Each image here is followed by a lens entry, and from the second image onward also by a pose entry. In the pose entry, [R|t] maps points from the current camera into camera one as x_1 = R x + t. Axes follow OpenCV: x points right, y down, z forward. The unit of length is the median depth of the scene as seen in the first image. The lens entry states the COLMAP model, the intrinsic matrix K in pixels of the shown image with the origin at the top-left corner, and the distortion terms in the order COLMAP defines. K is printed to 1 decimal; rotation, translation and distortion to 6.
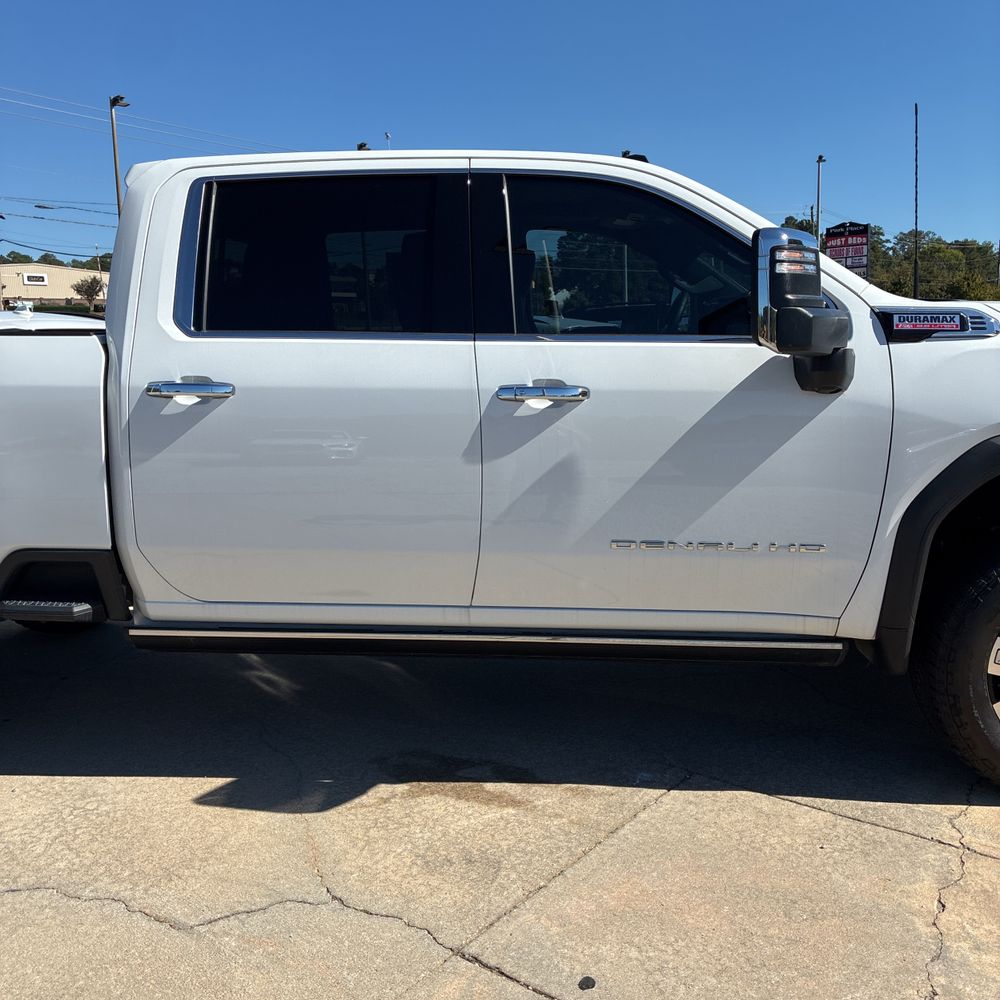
lens RADIAL K [[1010.3, 0, 493.7], [0, 1010.3, 496.5], [0, 0, 1]] dist [0.041994, -0.010271]
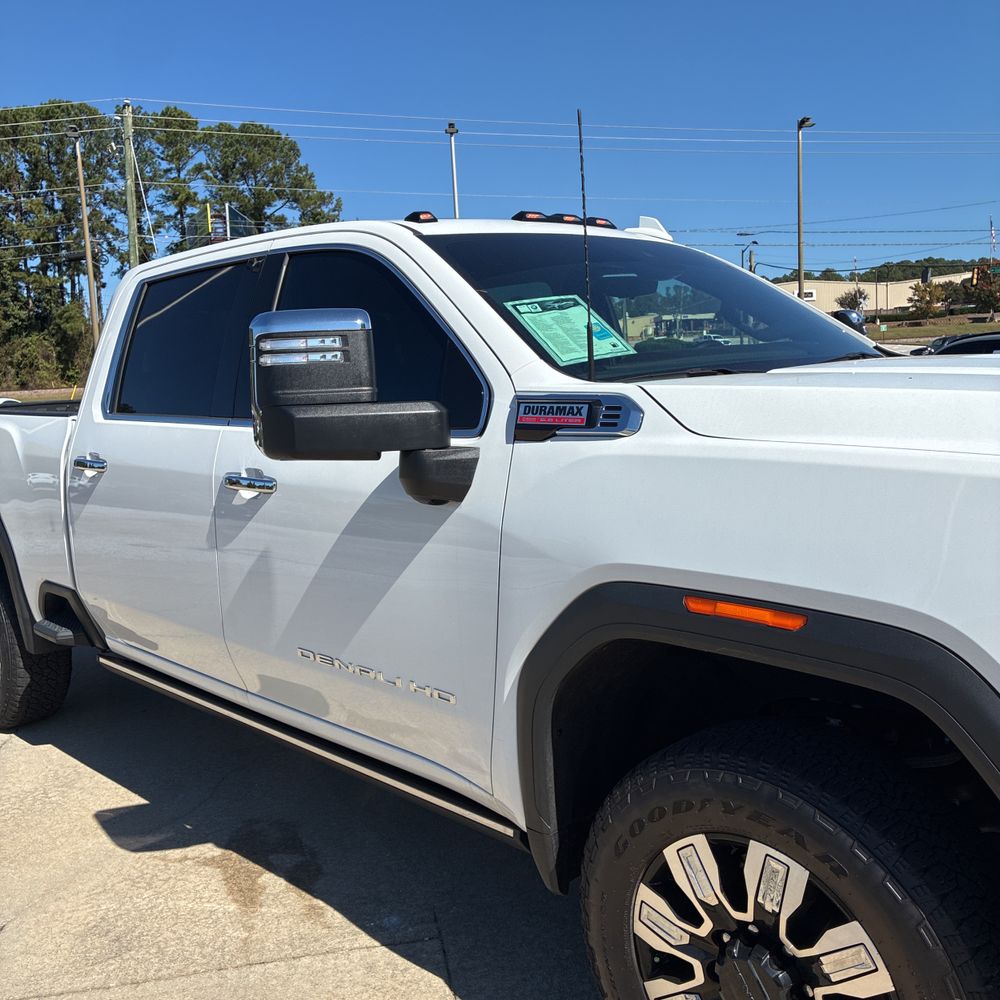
lens RADIAL K [[1018.5, 0, 483.5], [0, 1018.5, 492.6], [0, 0, 1]] dist [0.021668, 0.021386]
pose [[0.745548, 0.057840, -0.663937, 0.827379], [-0.067011, 0.997684, 0.011667, -0.115293], [0.663074, 0.035792, 0.747697, 0.410834]]
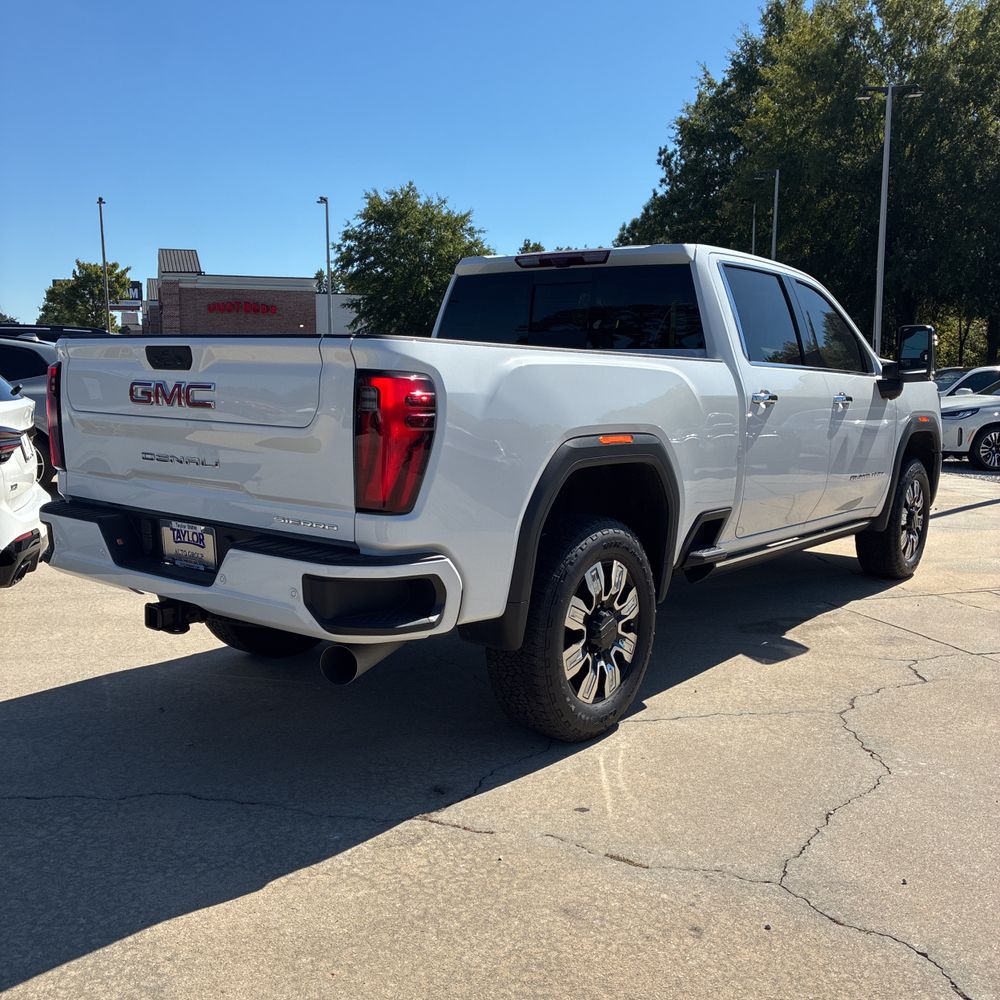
lens RADIAL K [[1012.1, 0, 483.7], [0, 1012.1, 496.6], [0, 0, 1]] dist [0.010910, 0.035683]
pose [[0.564185, -0.079637, 0.821798, -1.841941], [0.104061, 0.994259, 0.024909, -0.037259], [-0.819064, 0.071463, 0.569233, 0.468729]]
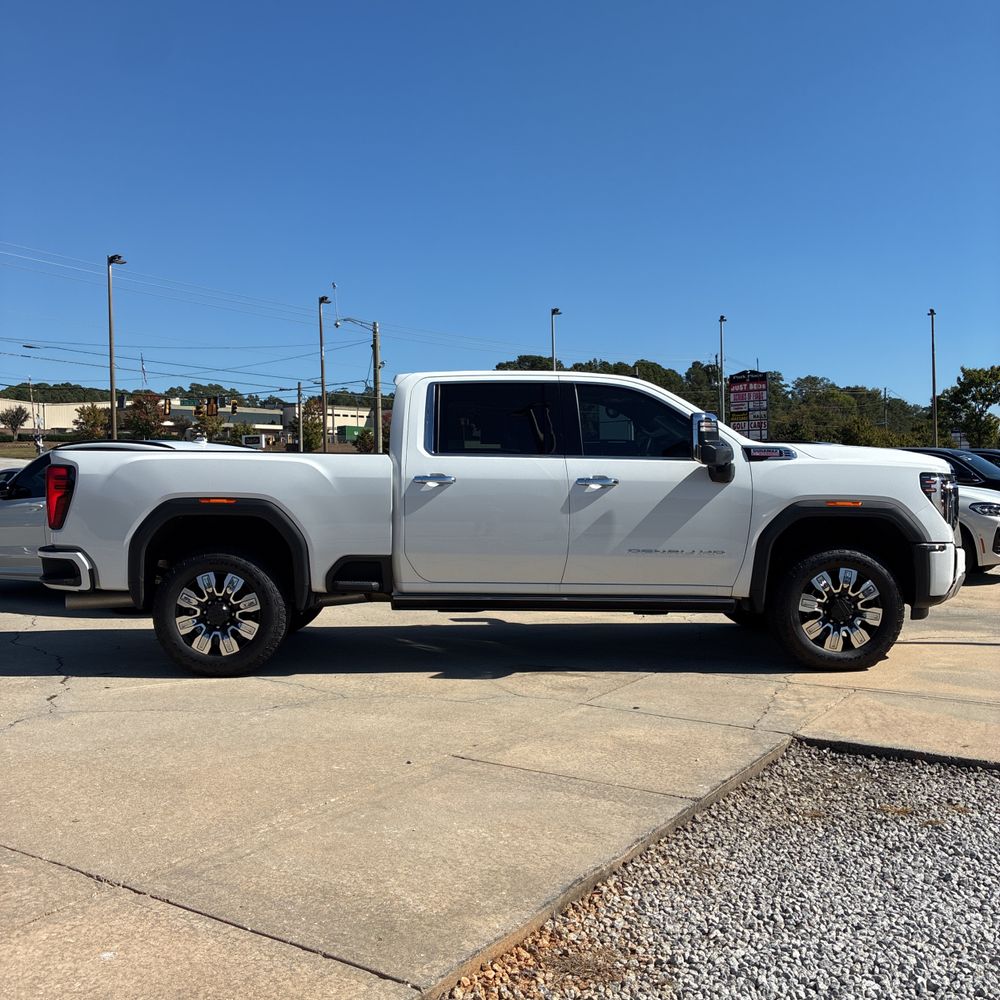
lens RADIAL K [[1006.8, 0, 500.0], [0, 1006.8, 500.0], [0, 0, 1]] dist [0.059993, -0.007904]
pose [[0.996335, 0.007500, 0.085213, -0.339926], [0.003346, 0.991971, -0.126423, 0.207769], [-0.085477, 0.126245, 0.988310, -1.113939]]
